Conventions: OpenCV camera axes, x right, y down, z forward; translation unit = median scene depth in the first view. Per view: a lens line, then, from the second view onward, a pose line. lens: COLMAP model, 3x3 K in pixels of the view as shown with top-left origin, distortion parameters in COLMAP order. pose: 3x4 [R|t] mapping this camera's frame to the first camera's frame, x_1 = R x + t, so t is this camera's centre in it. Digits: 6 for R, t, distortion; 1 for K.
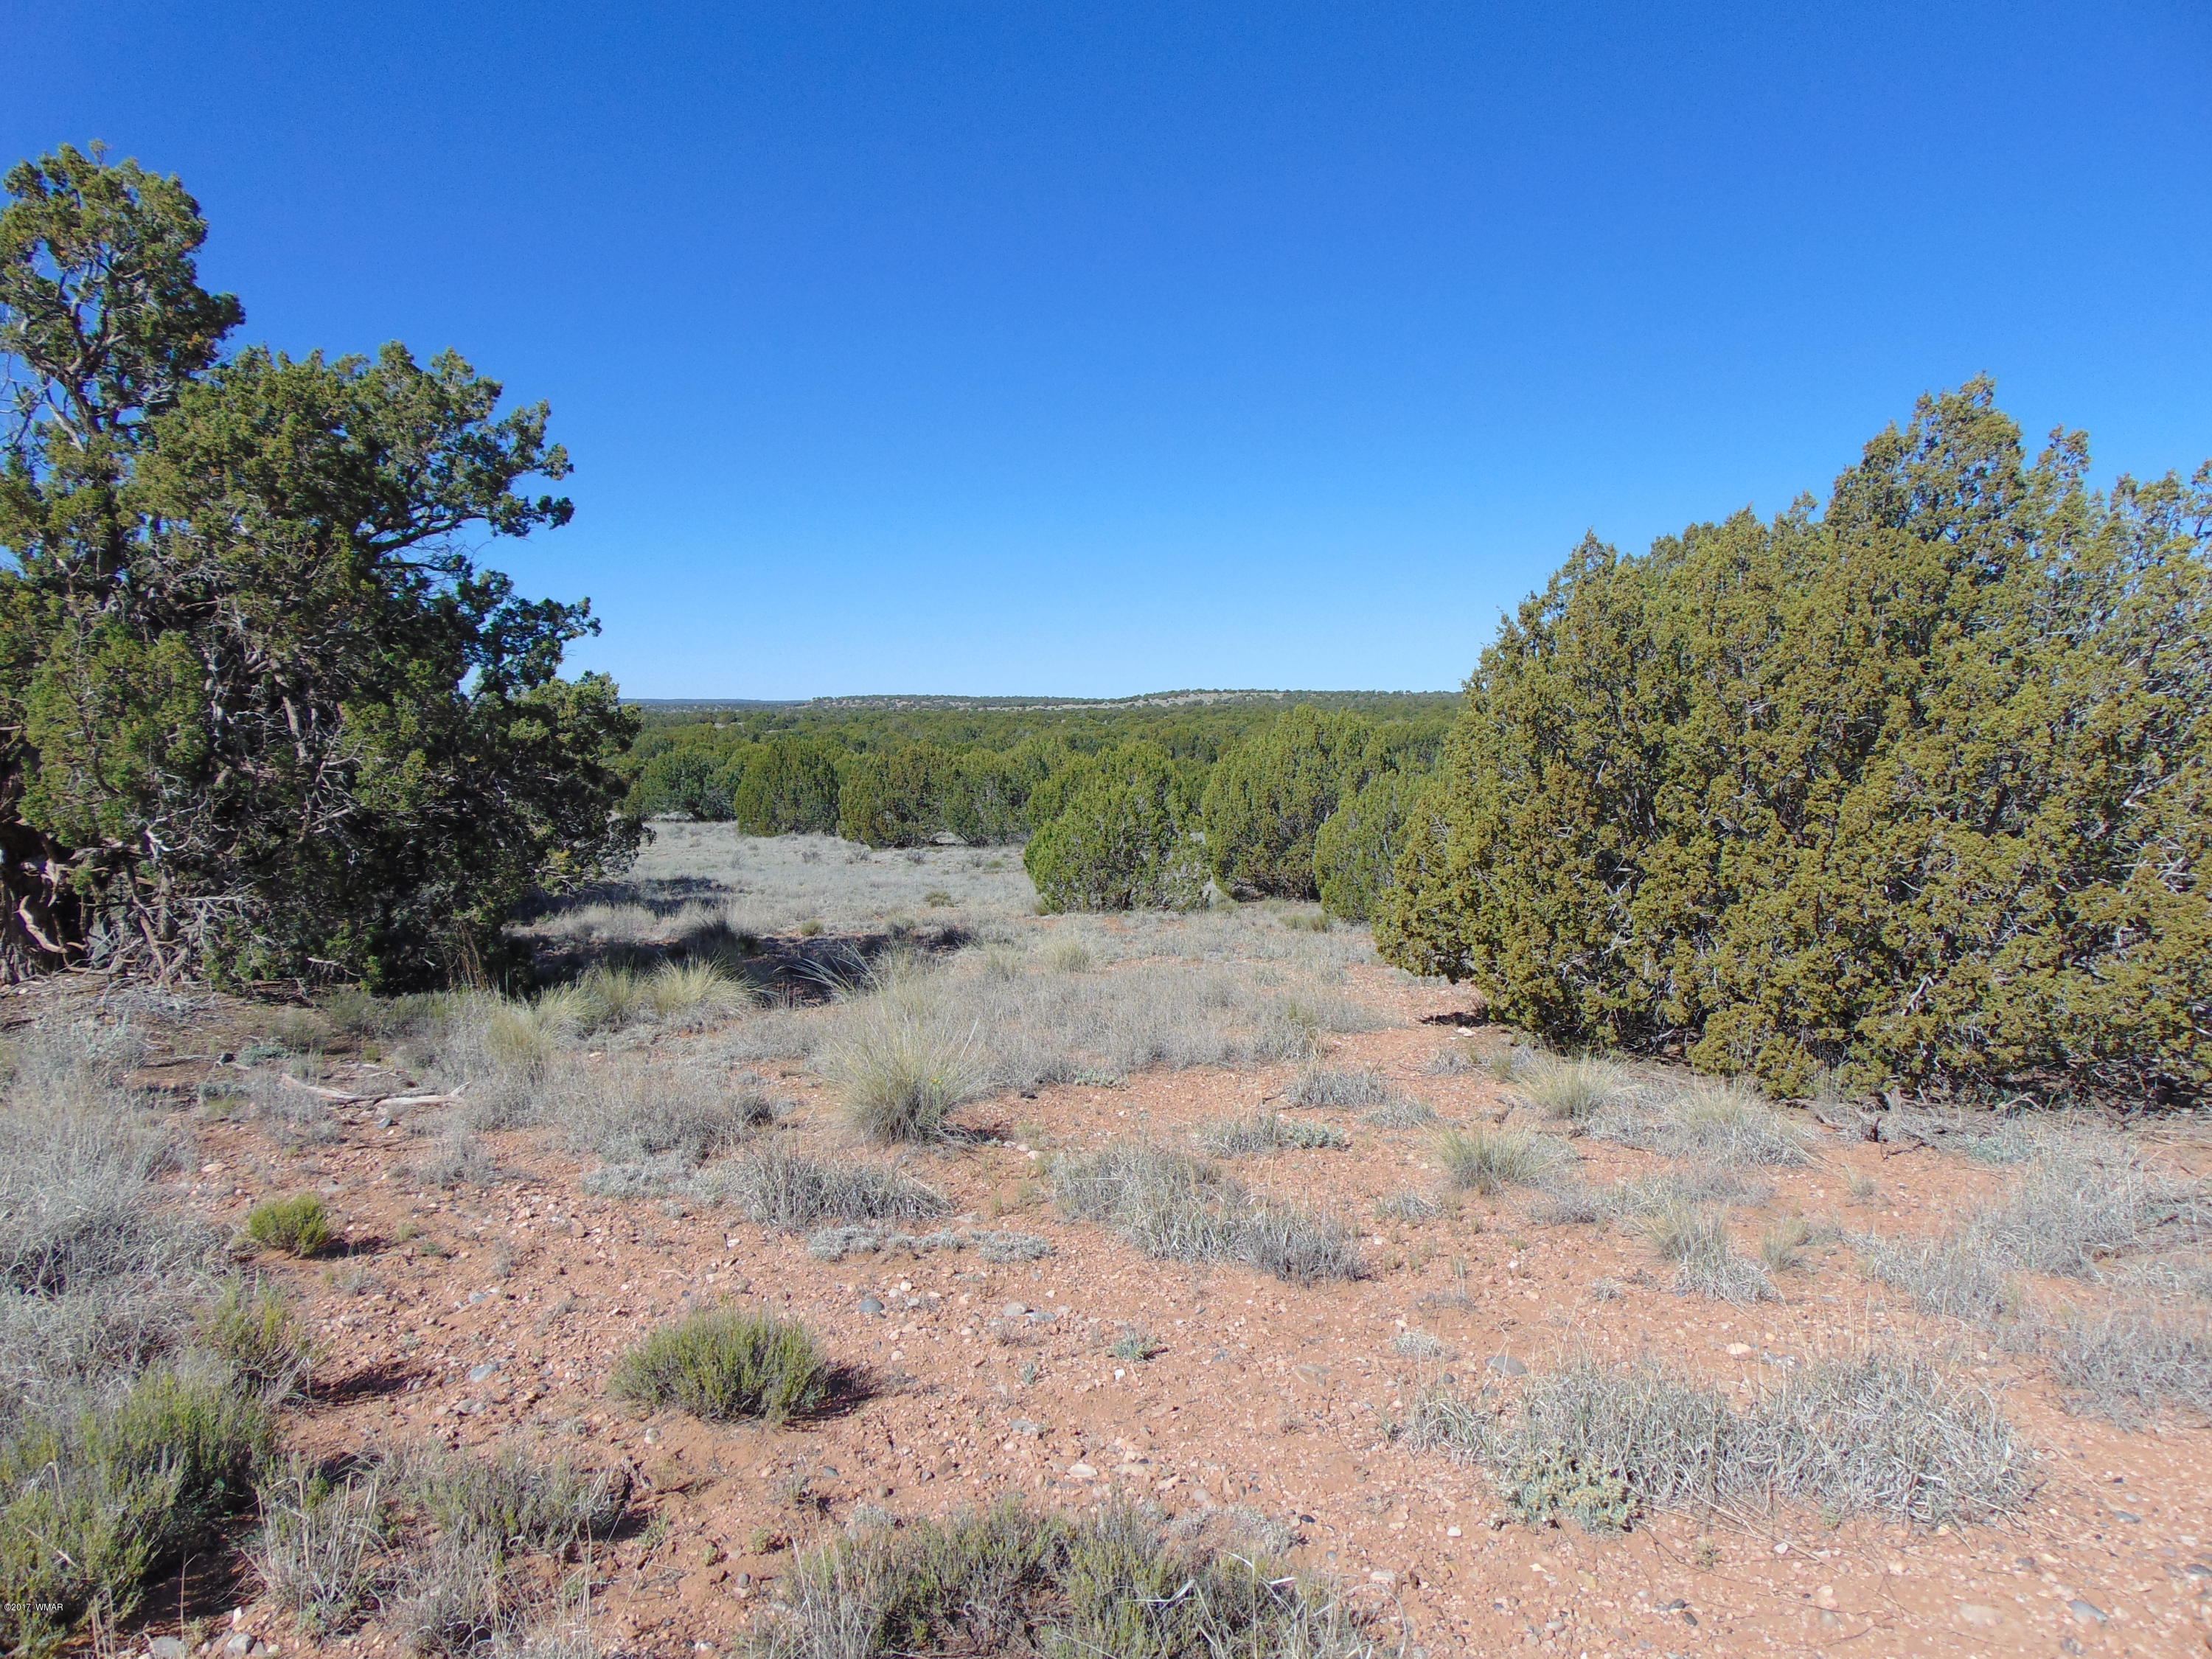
lens RADIAL K [[1687.6, 0, 1106.0], [0, 1687.6, 829.5], [0, 0, 1]] dist [-0.009923, 0.063622]
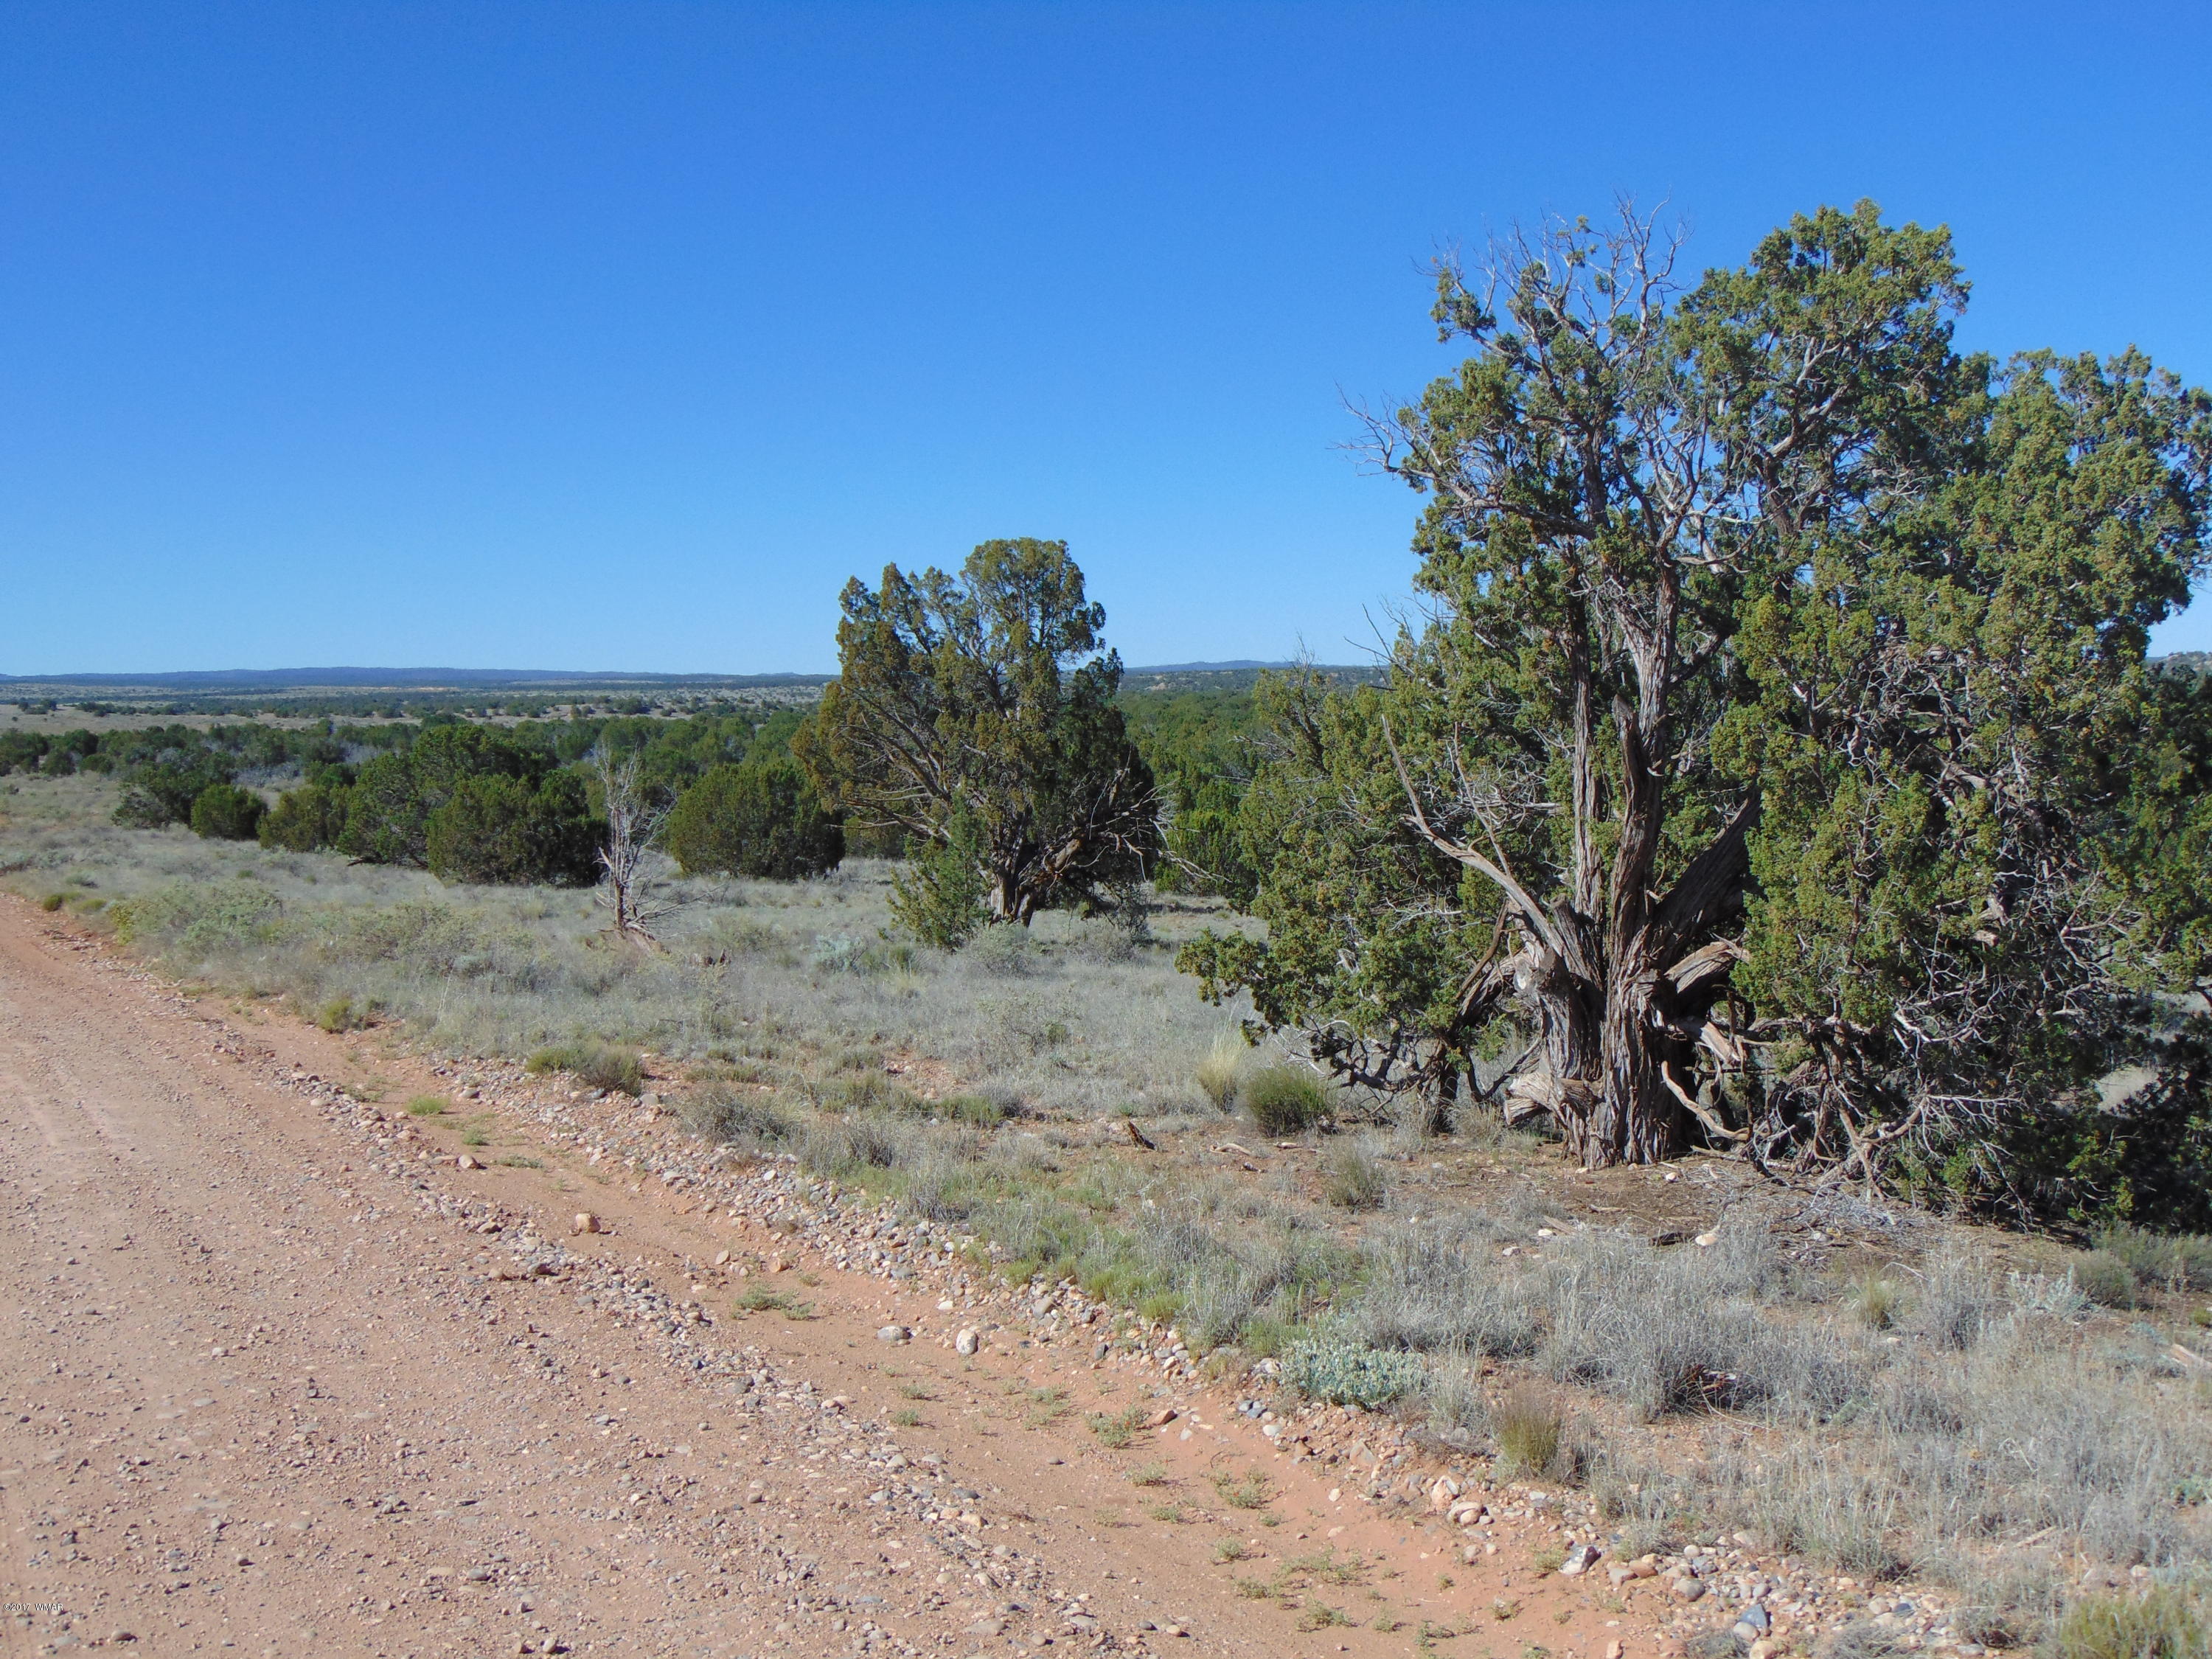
lens RADIAL K [[2731.8, 0, 1106.0], [0, 2731.8, 829.5], [0, 0, 1]] dist [0.007177, 0.041224]
pose [[0.861926, 0.023798, -0.506475, -0.210140], [-0.028316, 0.999598, -0.001219, -0.073597], [0.506242, 0.015392, 0.862254, -0.344896]]
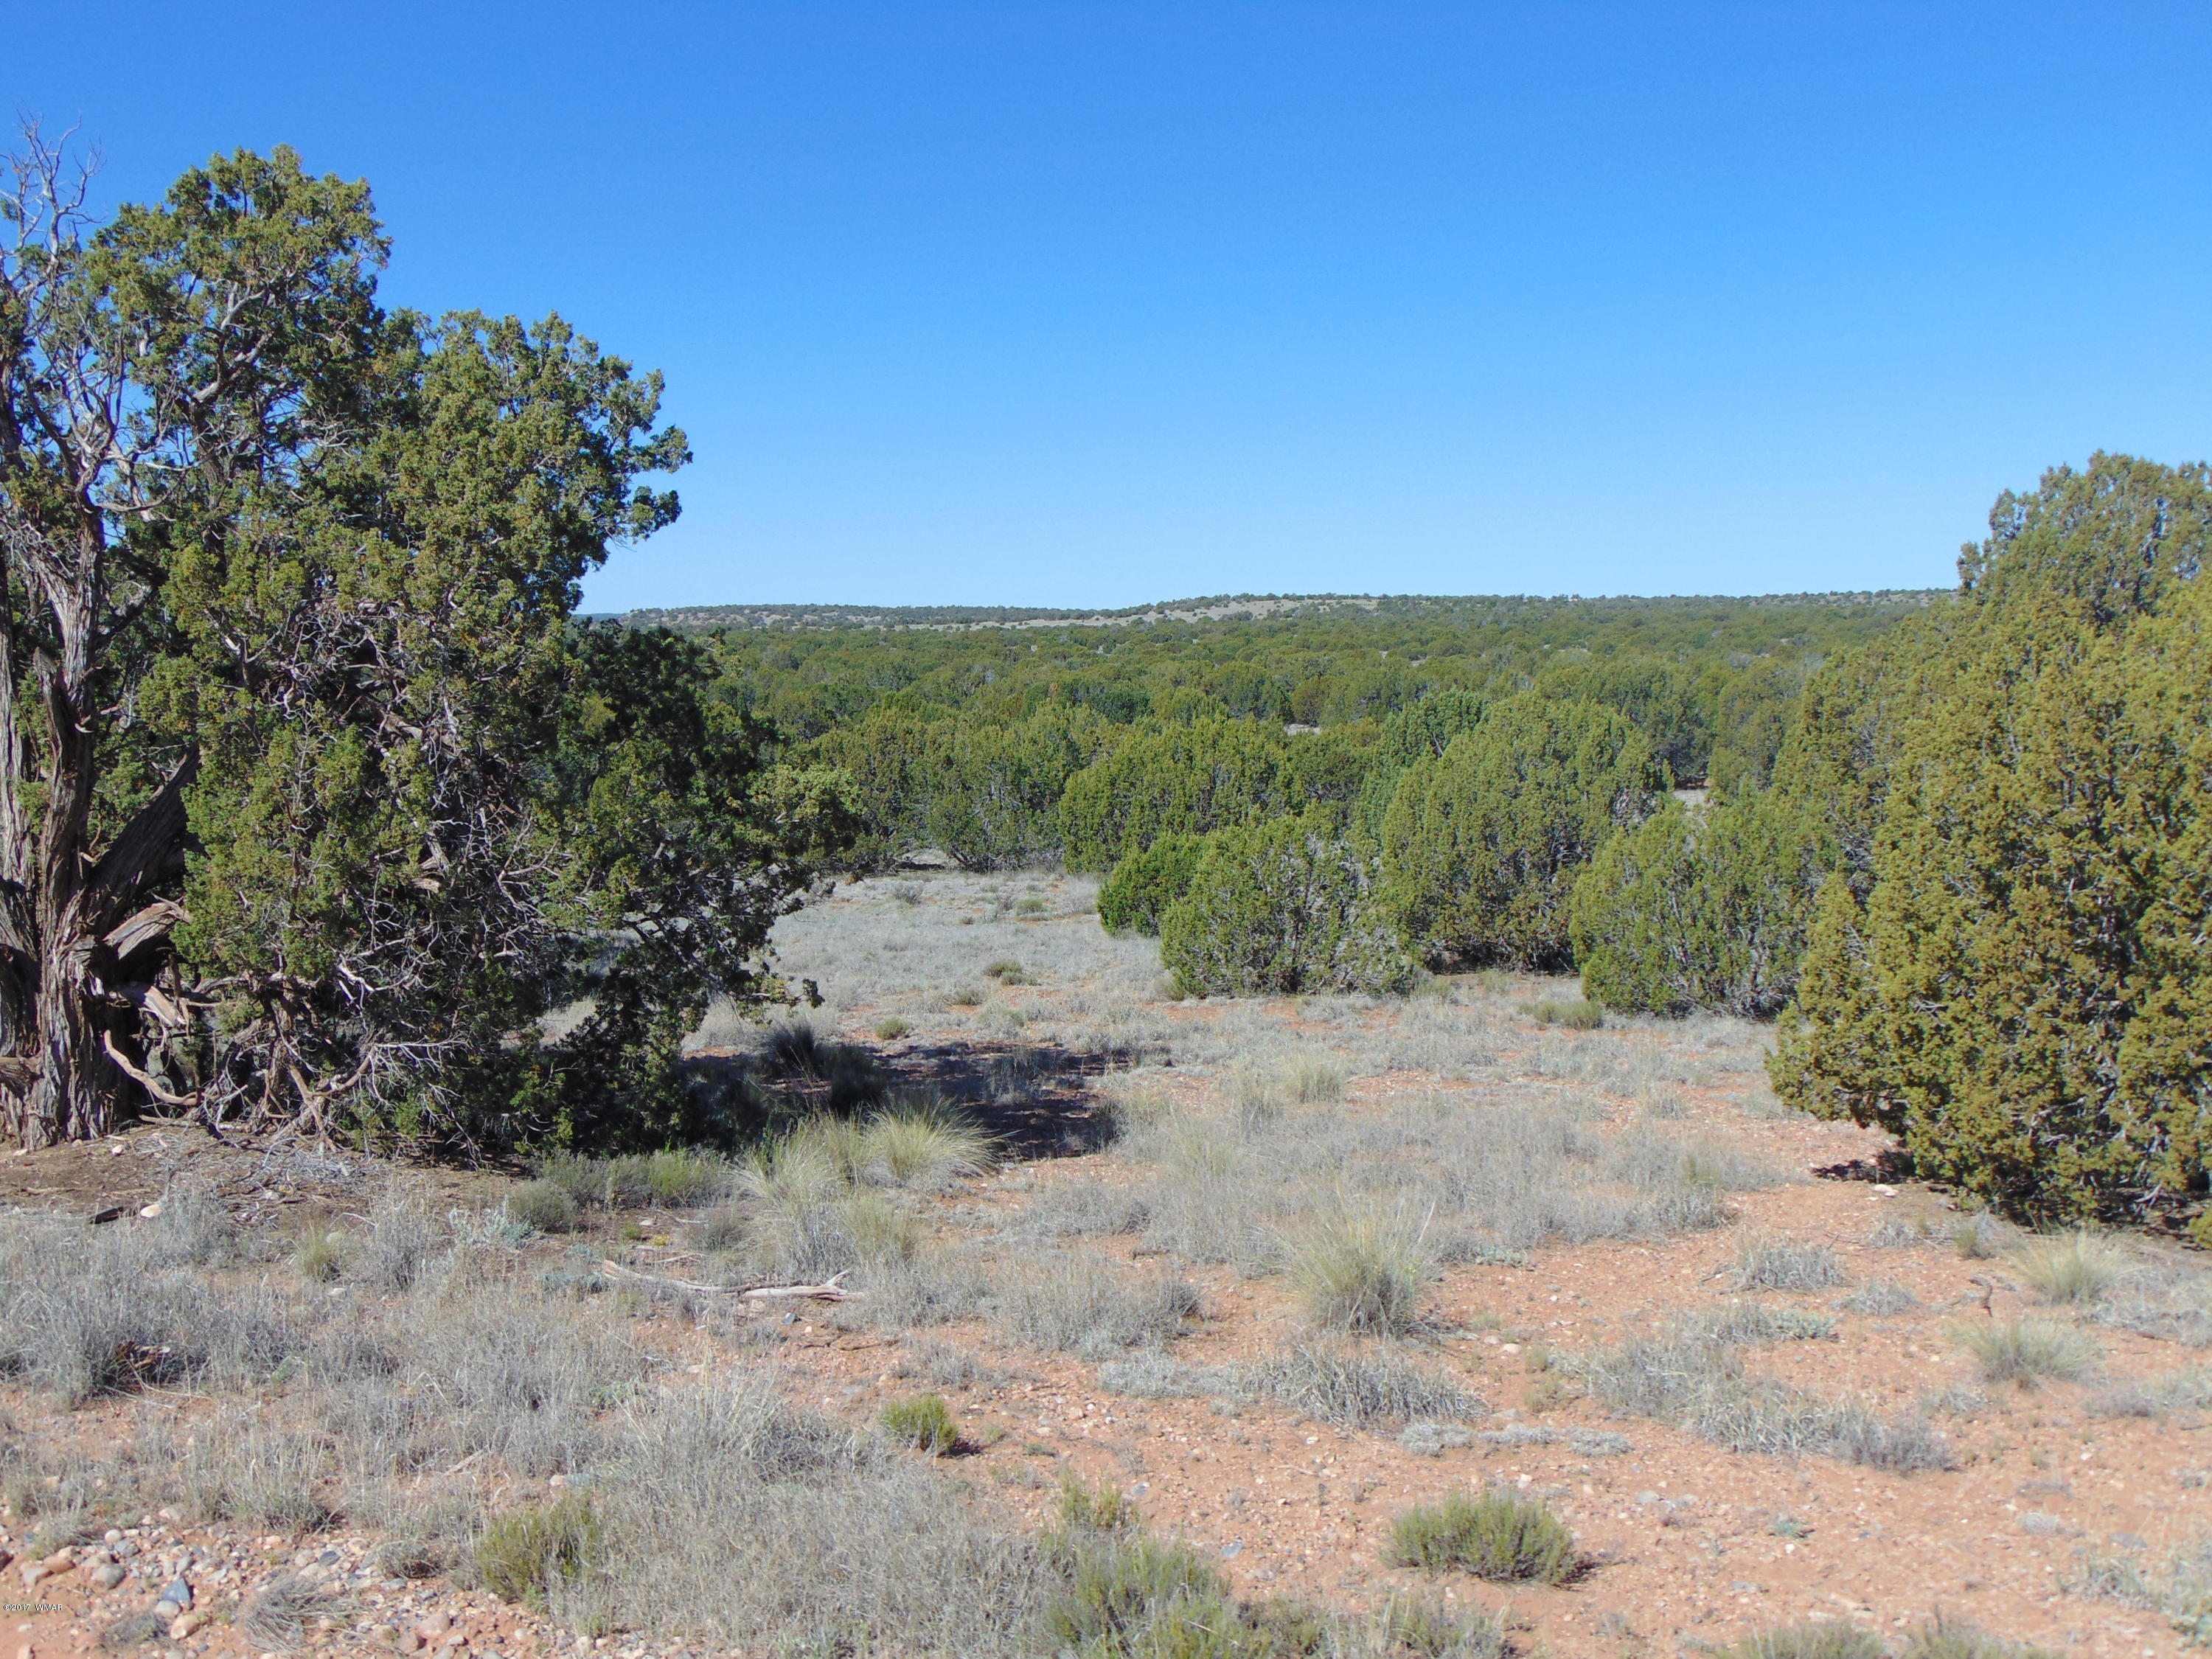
lens RADIAL K [[2731.8, 0, 1106.0], [0, 2731.8, 829.5], [0, 0, 1]] dist [0.007177, 0.041224]
pose [[0.999880, -0.004487, 0.014847, -0.197211], [0.004356, 0.999951, 0.008872, -0.072985], [-0.014886, -0.008806, 0.999850, -0.339206]]
